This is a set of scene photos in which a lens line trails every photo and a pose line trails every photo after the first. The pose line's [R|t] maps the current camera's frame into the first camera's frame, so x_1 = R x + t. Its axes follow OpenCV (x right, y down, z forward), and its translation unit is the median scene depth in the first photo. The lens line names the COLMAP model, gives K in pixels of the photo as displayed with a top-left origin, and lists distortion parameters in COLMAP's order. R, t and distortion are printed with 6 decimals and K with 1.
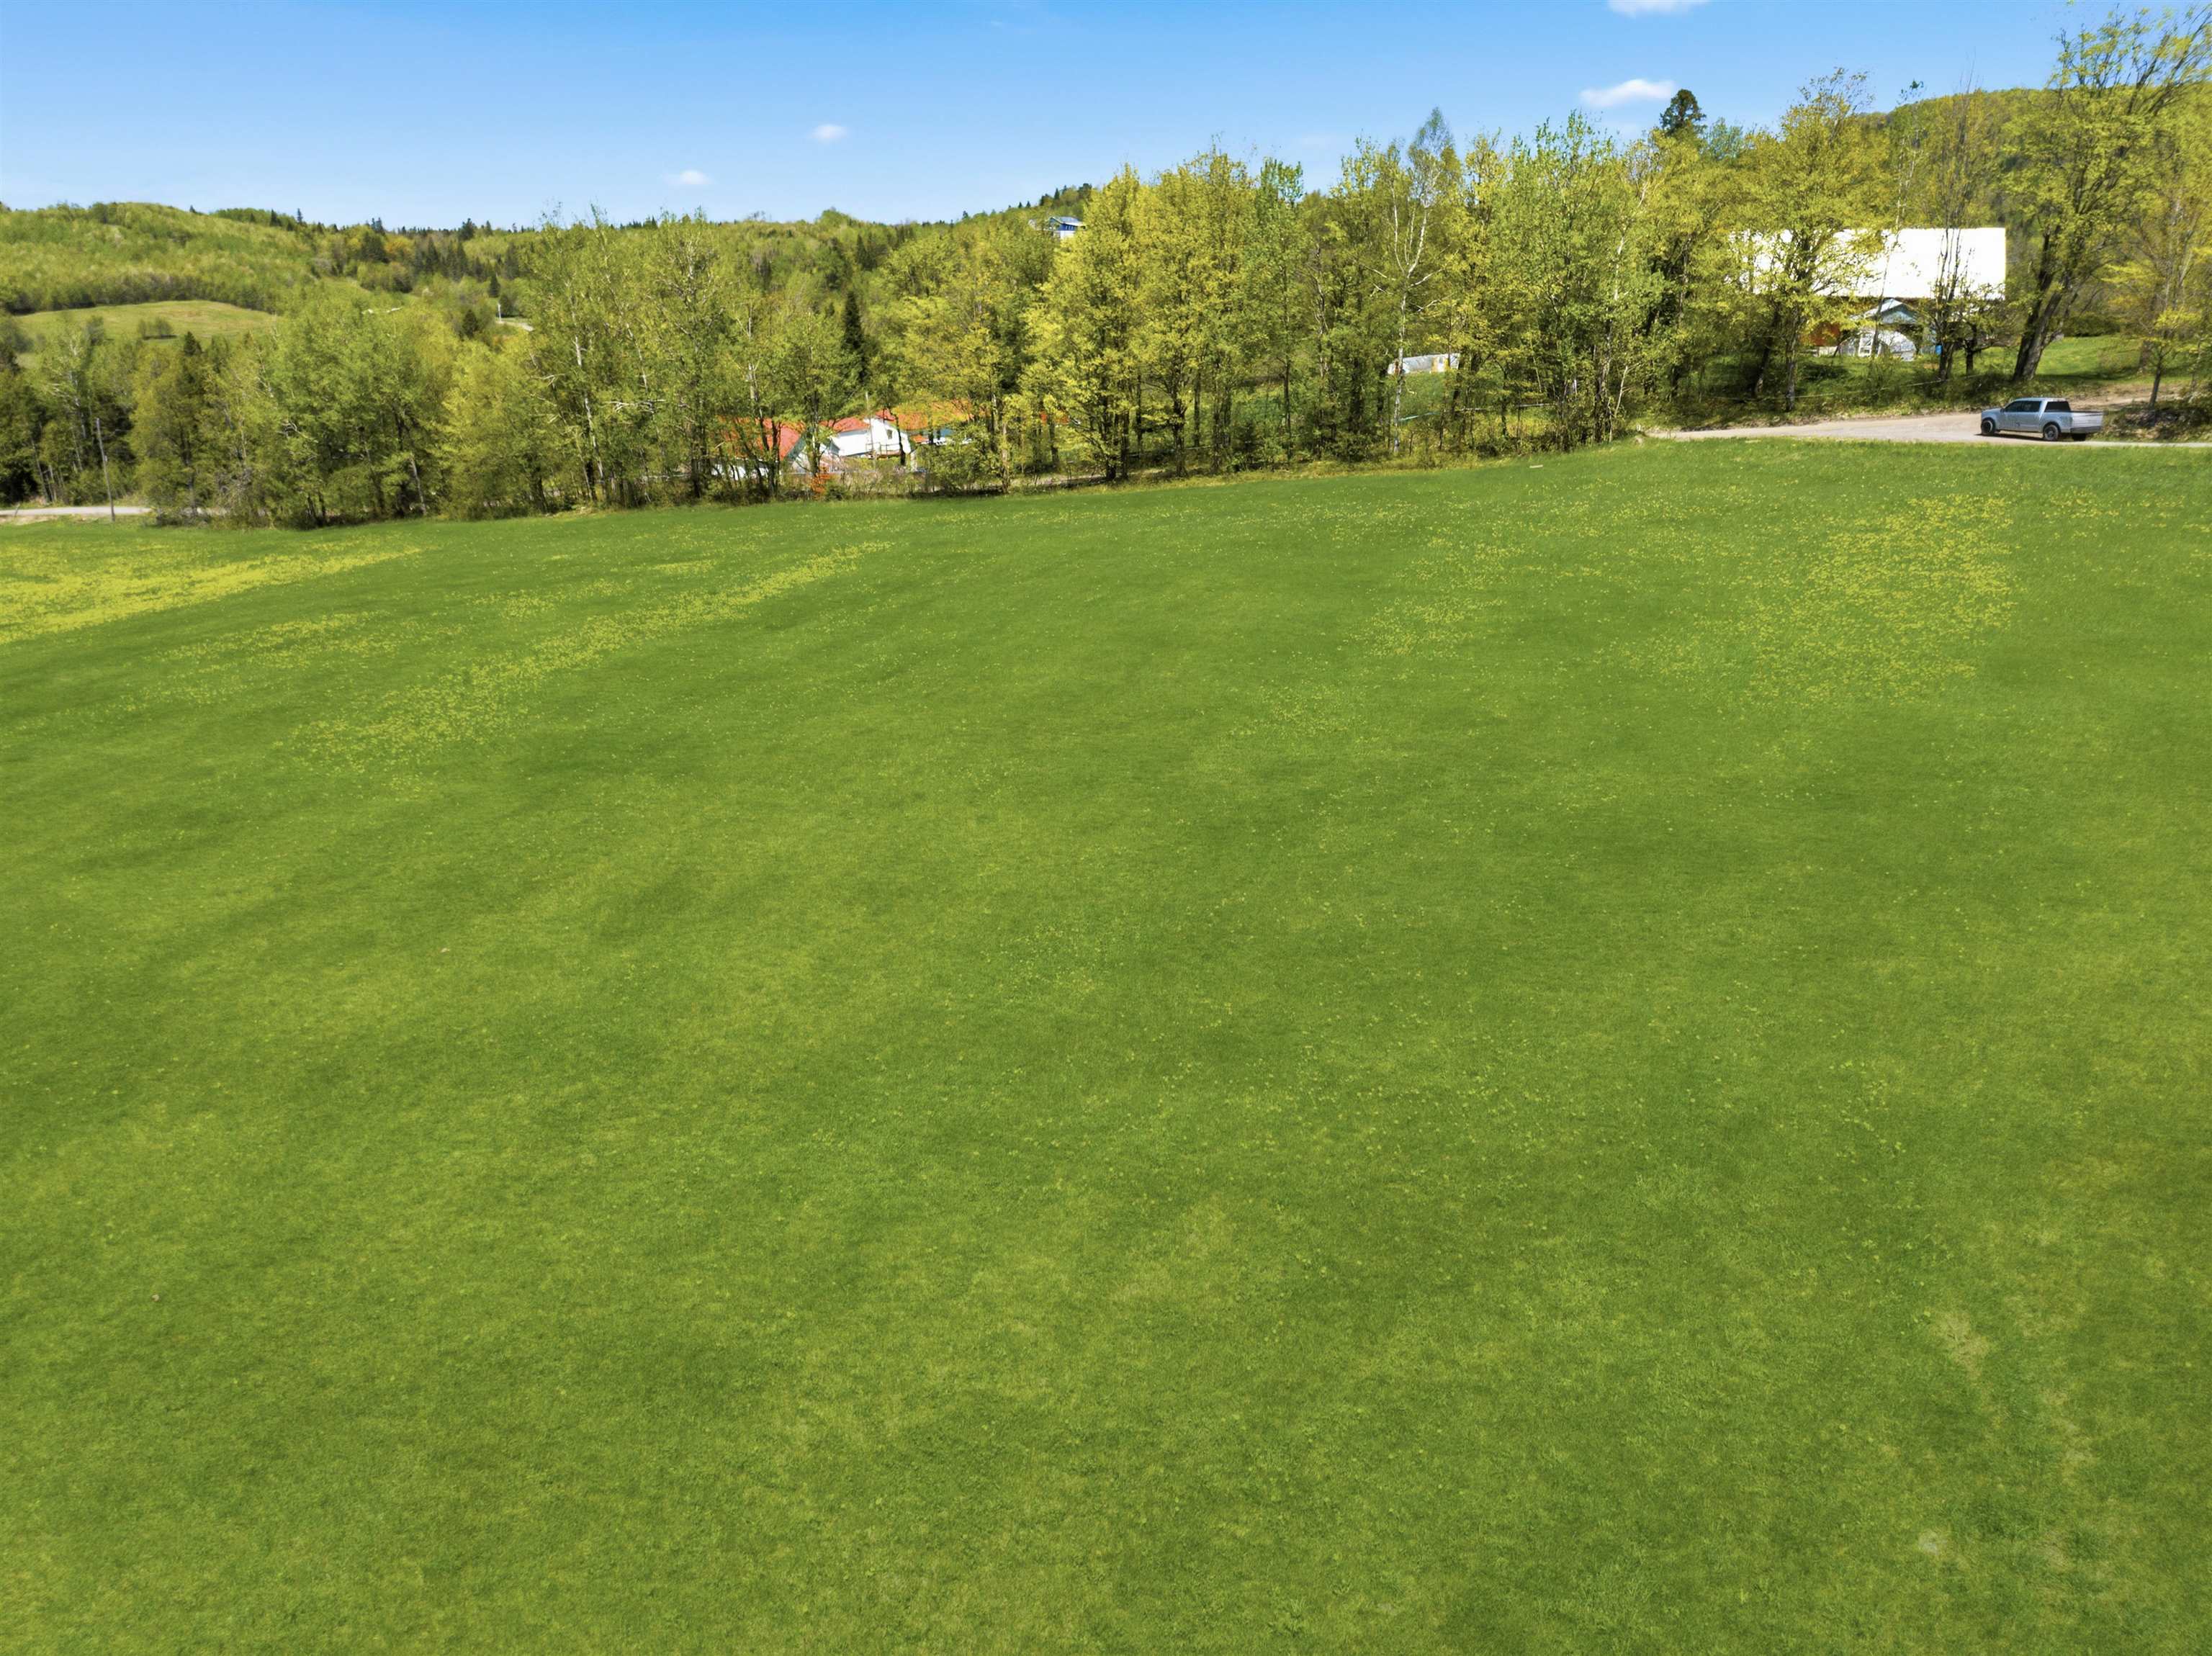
lens RADIAL K [[1566.7, 0, 1107.2], [0, 1566.7, 822.8], [0, 0, 1]] dist [-0.065345, 0.038677]
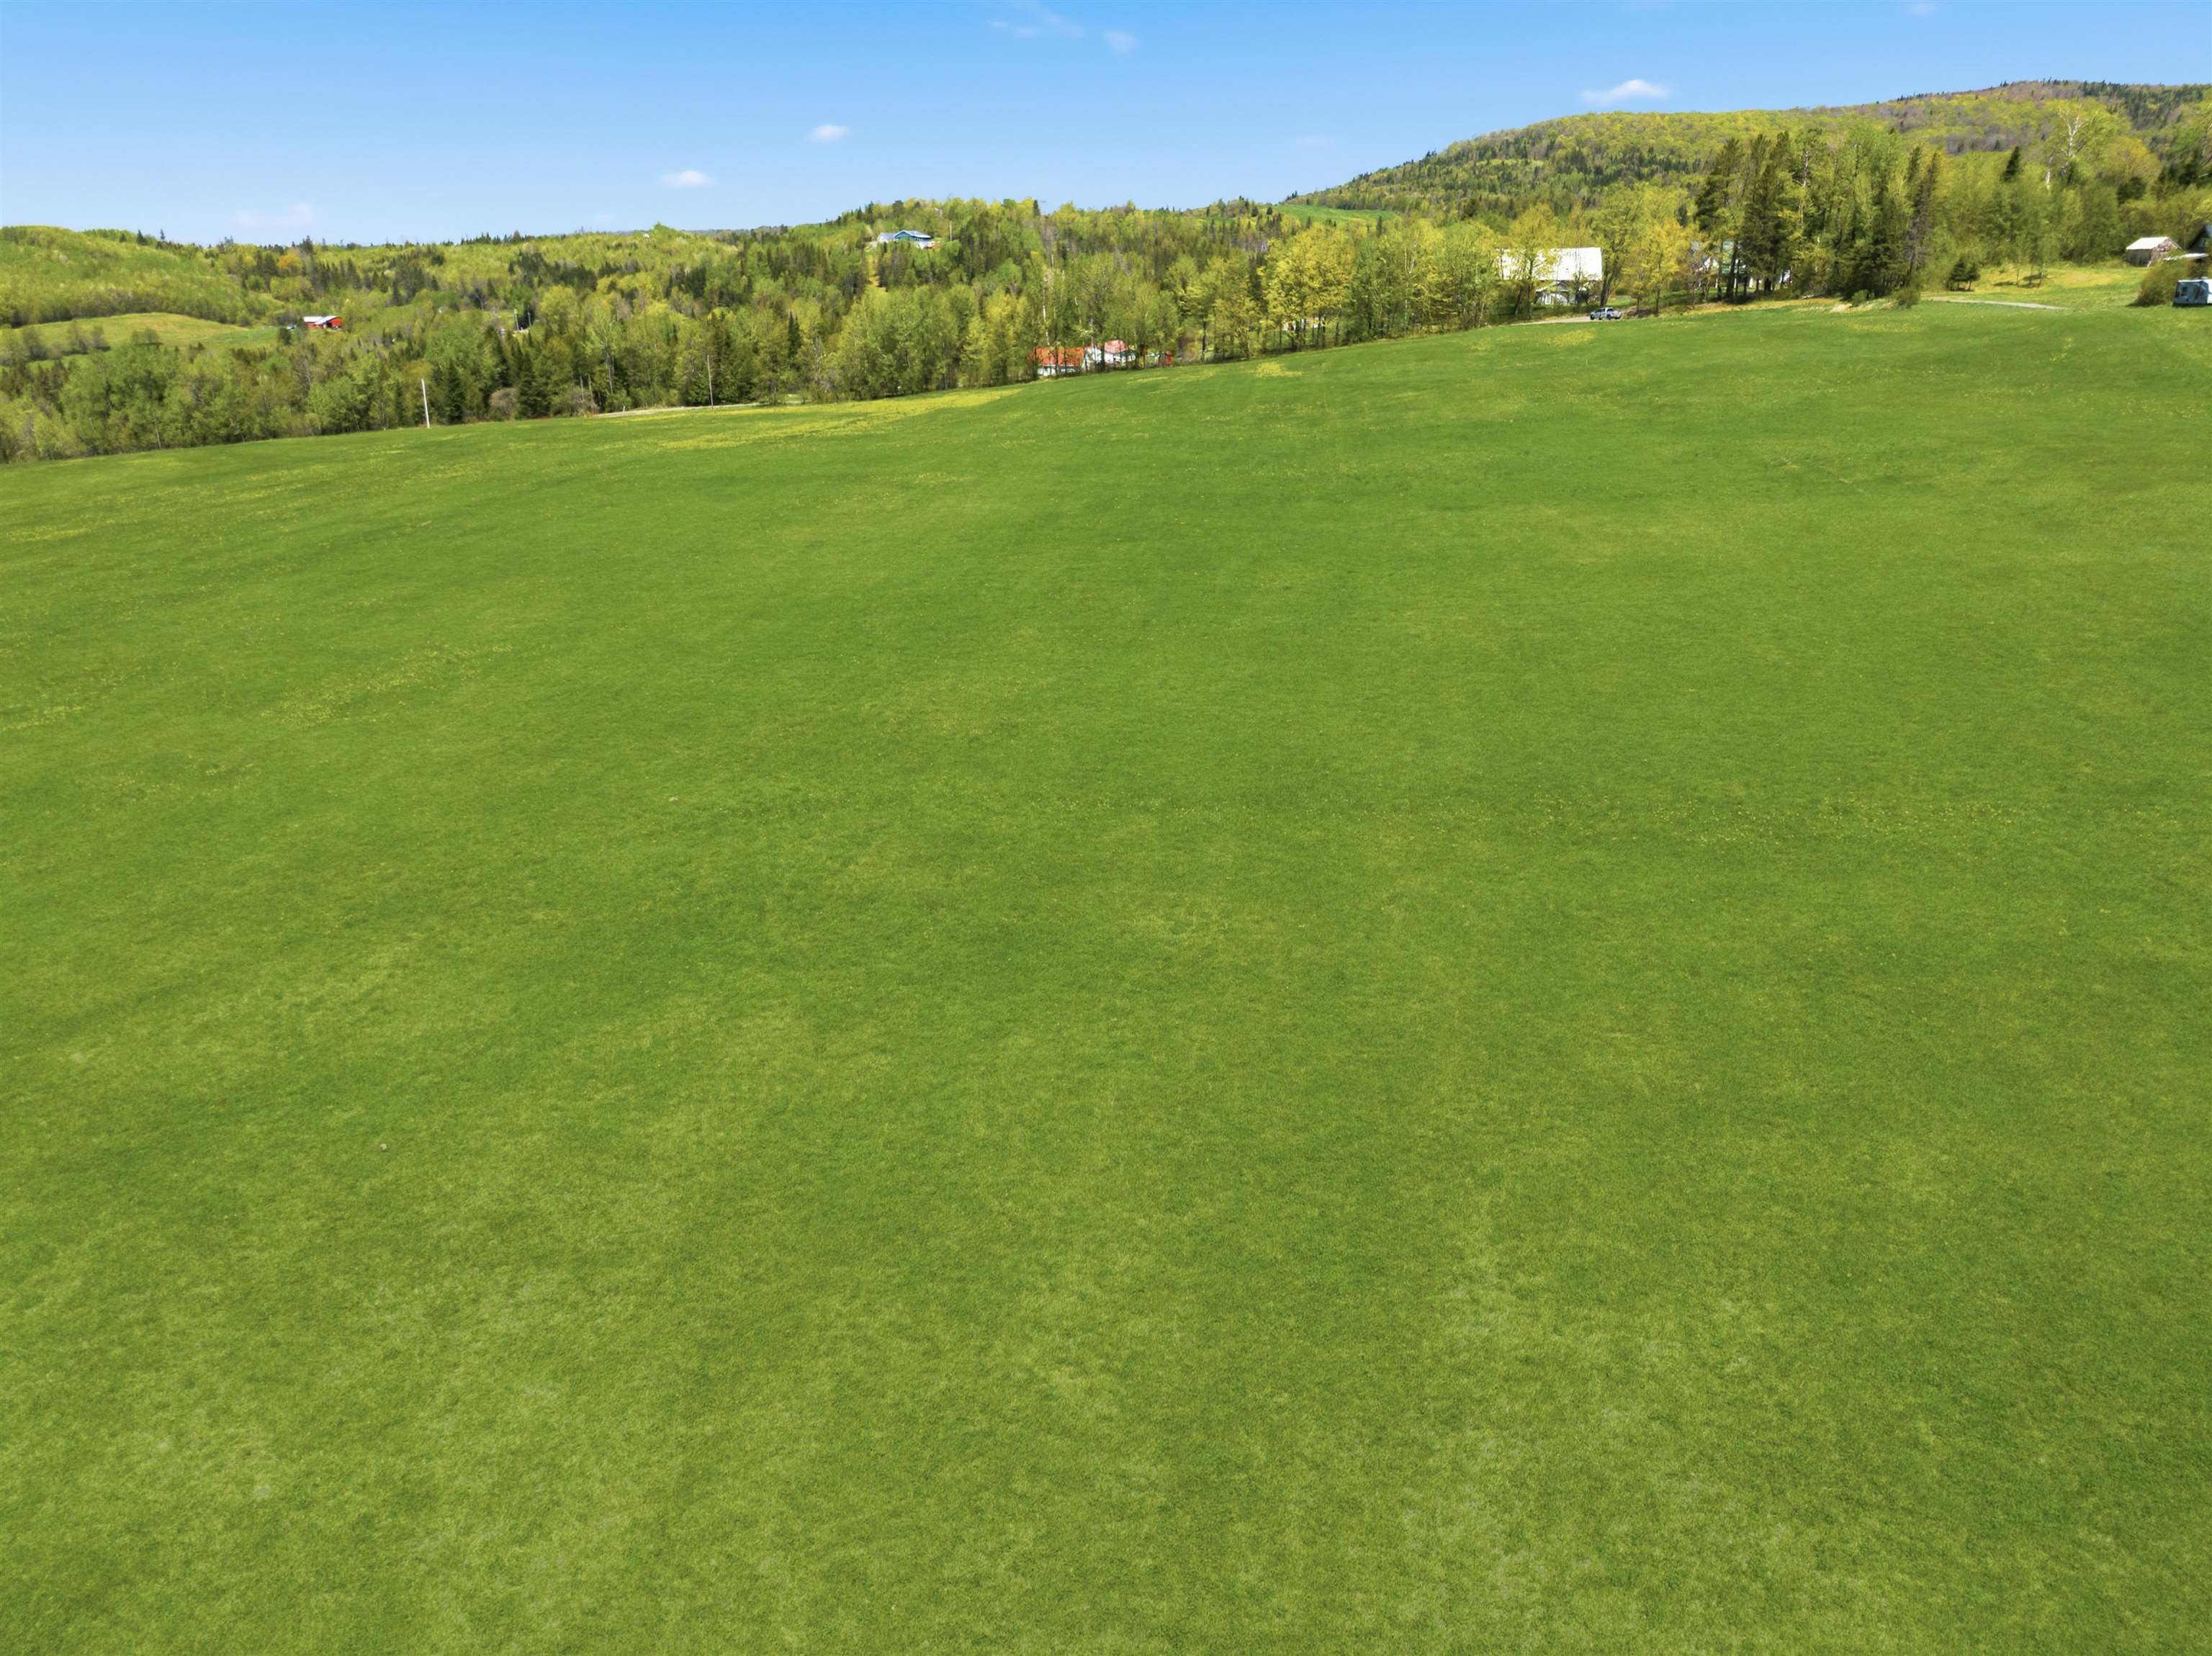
lens RADIAL K [[1566.7, 0, 1111.0], [0, 1566.7, 824.2], [0, 0, 1]] dist [-0.065345, 0.038677]
pose [[0.979945, -0.080213, 0.182411, -0.146481], [0.079966, 0.996759, 0.008723, 0.092382], [-0.182519, 0.006038, 0.983184, -0.268211]]
